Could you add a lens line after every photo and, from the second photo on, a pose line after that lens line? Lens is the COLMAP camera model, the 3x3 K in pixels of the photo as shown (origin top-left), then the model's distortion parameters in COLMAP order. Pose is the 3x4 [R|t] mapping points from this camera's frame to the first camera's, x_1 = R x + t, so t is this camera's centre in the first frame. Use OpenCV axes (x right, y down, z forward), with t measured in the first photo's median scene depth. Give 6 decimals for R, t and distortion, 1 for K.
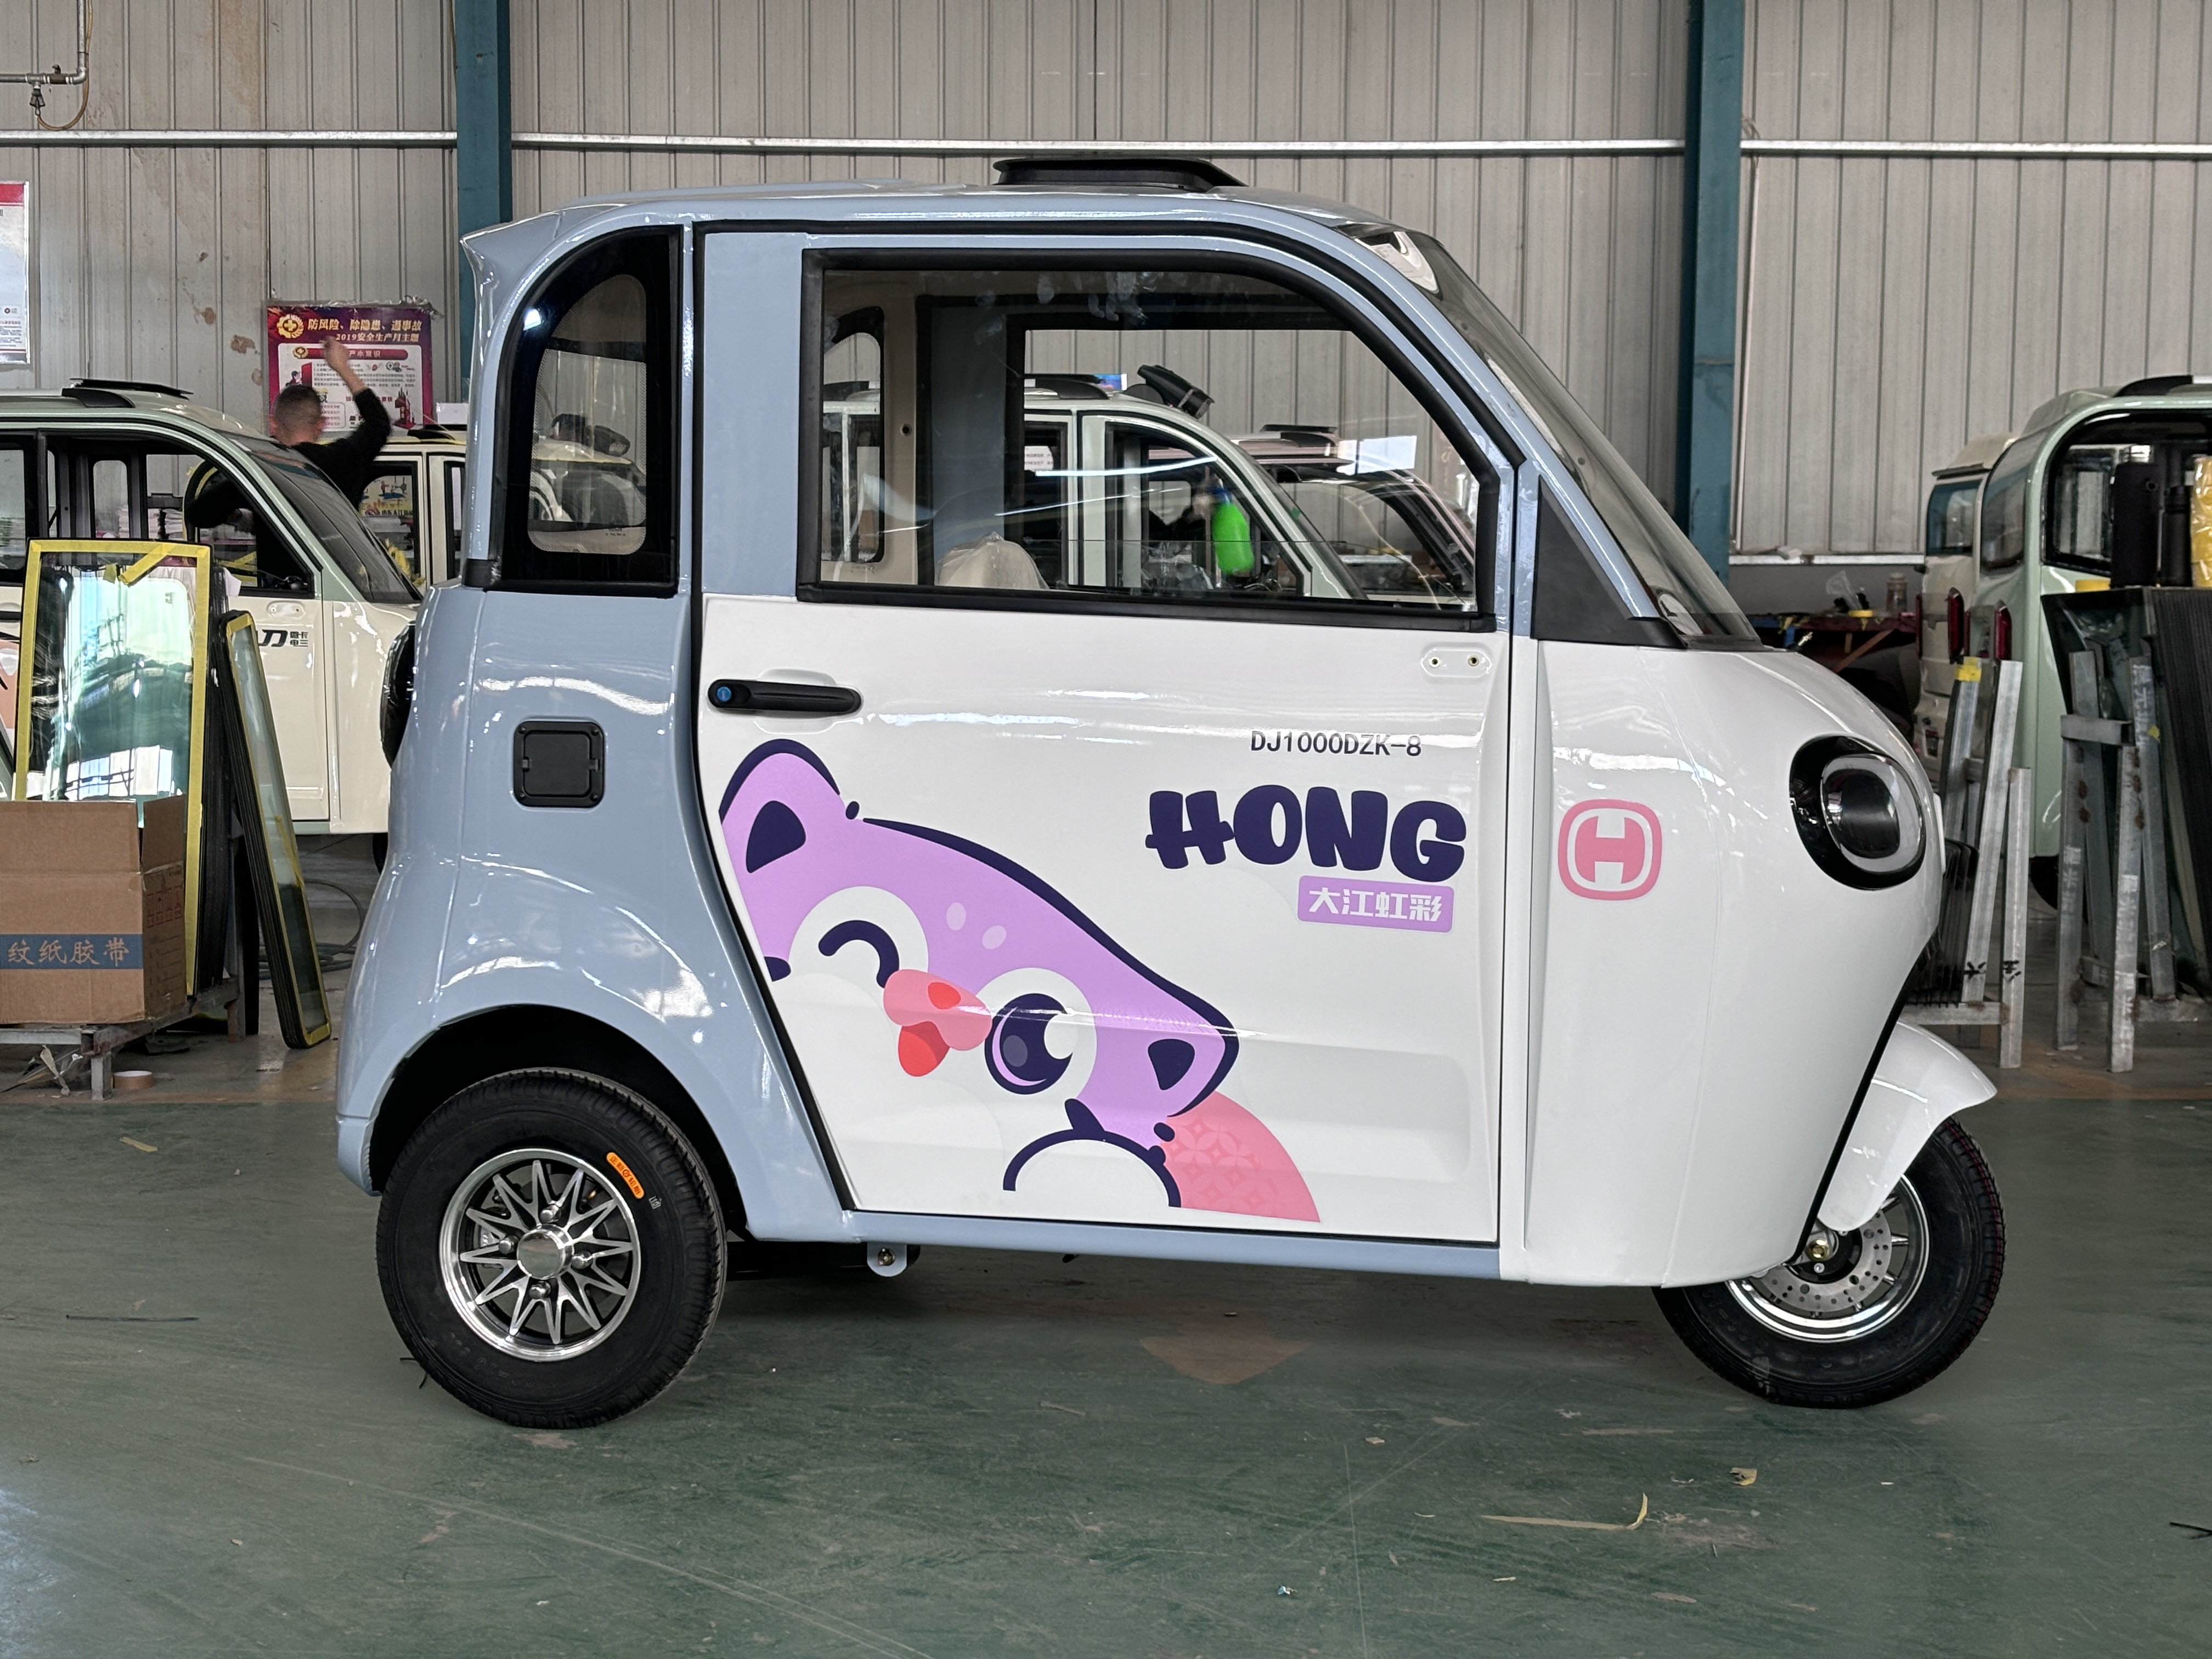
lens RADIAL K [[3377.1, 0, 1038.4], [0, 3377.1, 879.7], [0, 0, 1]] dist [0.239678, -1.312802]
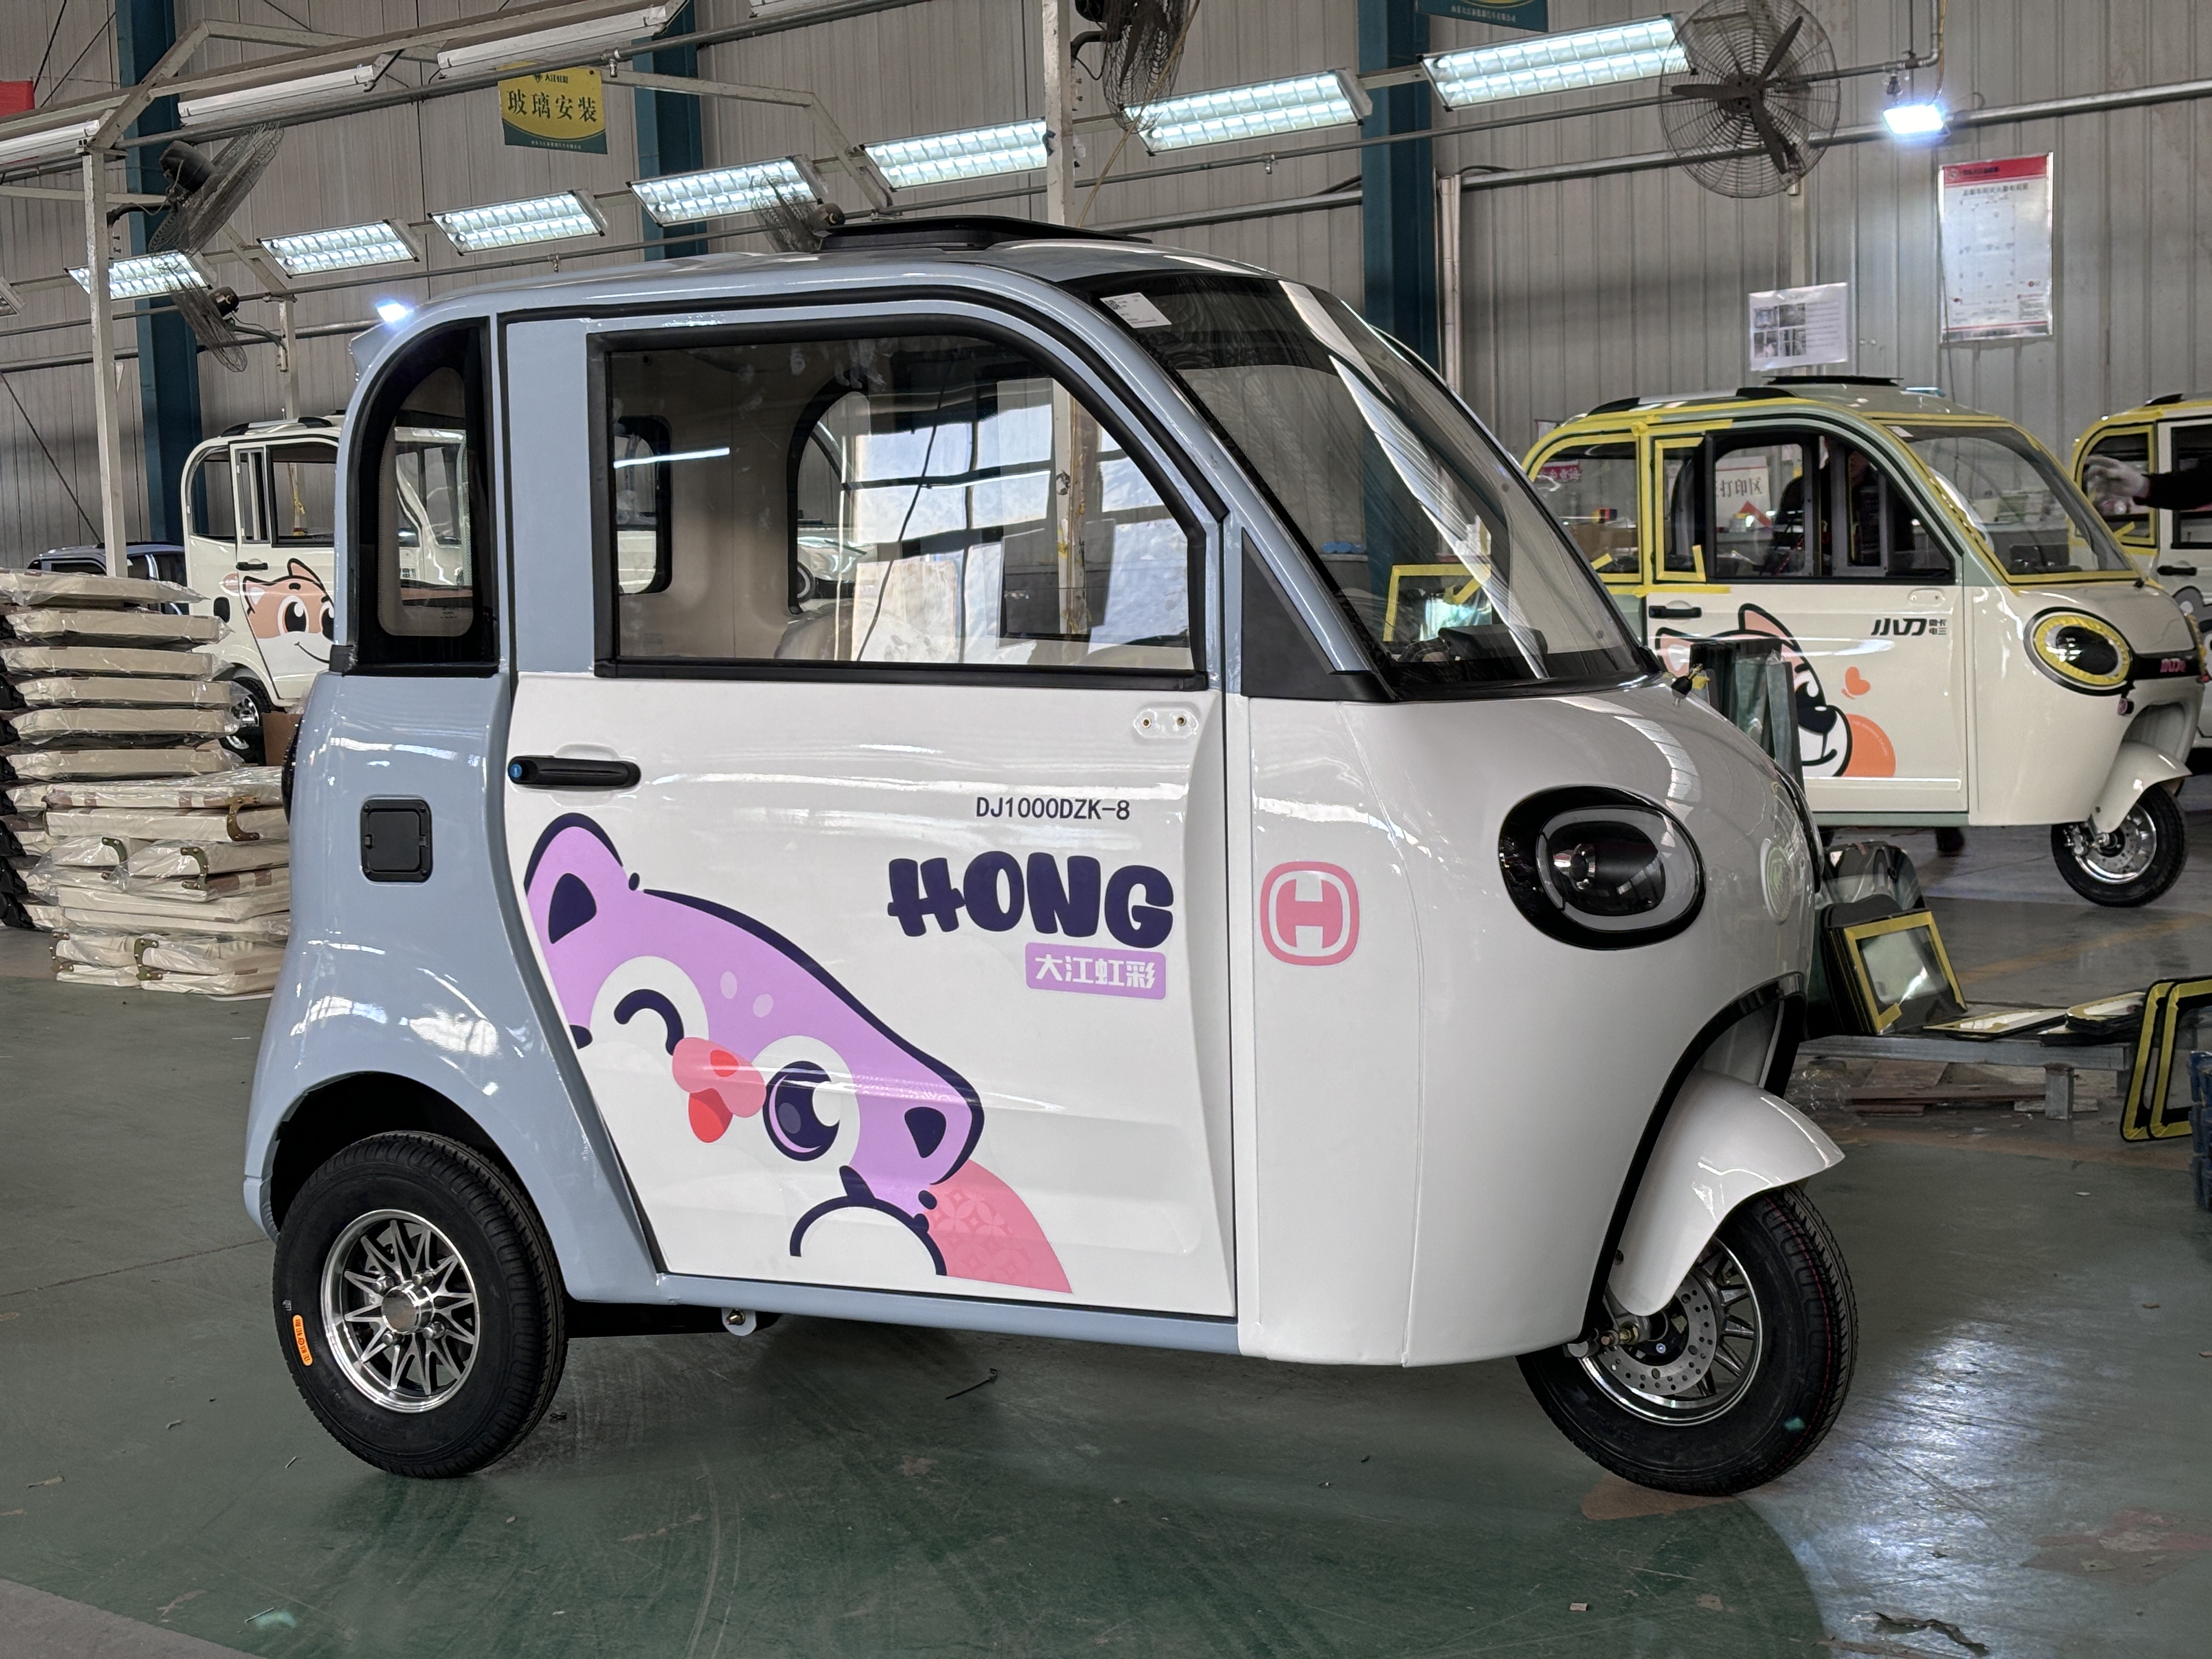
lens RADIAL K [[3377.1, 0, 1038.4], [0, 3377.1, 879.7], [0, 0, 1]] dist [0.239678, -1.312802]
pose [[0.962002, -0.017383, -0.272487, 0.338382], [0.018146, 0.999835, 0.000280, -0.019088], [0.272438, -0.005214, 0.962159, 0.051345]]
